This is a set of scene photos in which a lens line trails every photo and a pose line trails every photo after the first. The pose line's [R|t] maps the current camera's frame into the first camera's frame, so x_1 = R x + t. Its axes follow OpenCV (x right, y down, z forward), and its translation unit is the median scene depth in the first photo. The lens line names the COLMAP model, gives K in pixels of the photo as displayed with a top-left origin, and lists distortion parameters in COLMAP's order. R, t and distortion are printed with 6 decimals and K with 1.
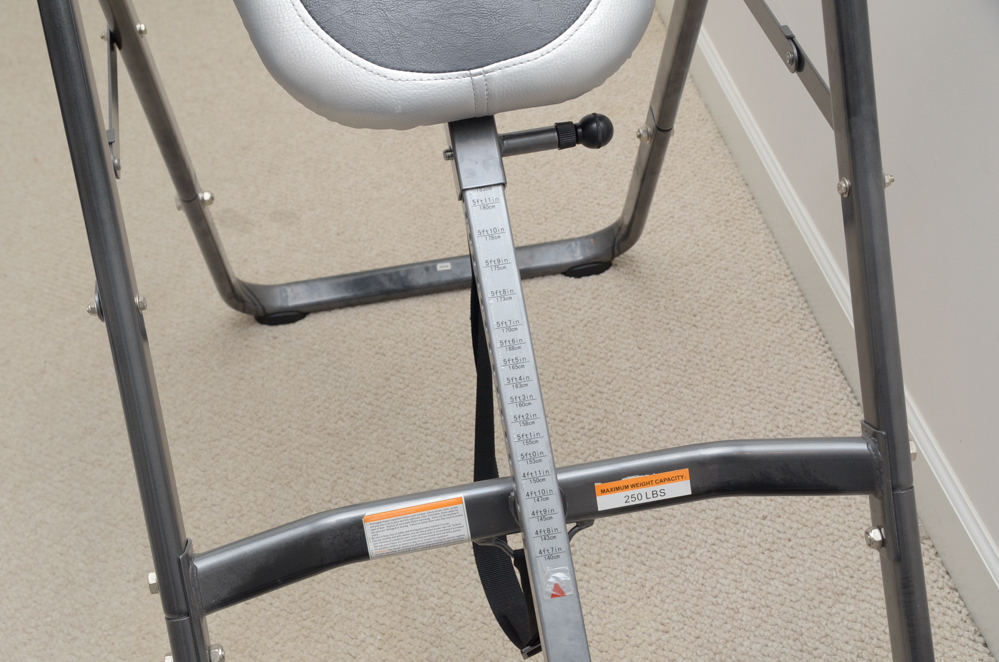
lens RADIAL K [[1379.3, 0, 487.5], [0, 1379.3, 355.6], [0, 0, 1]] dist [0.068999, 0.000000]
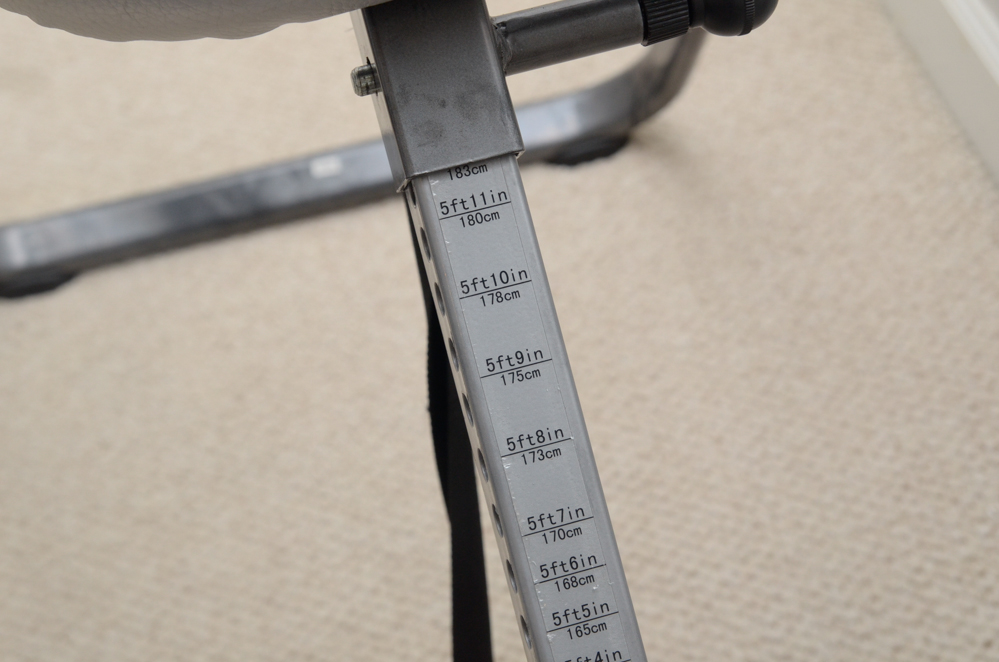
lens RADIAL K [[1926.6, 0, 476.3], [0, 1926.6, 349.4], [0, 0, 1]] dist [0.138796, 0.000000]
pose [[0.995882, -0.076349, 0.048892, -0.019923], [0.071321, 0.992683, 0.097433, -0.081821], [-0.055973, -0.093545, 0.994040, 0.306223]]
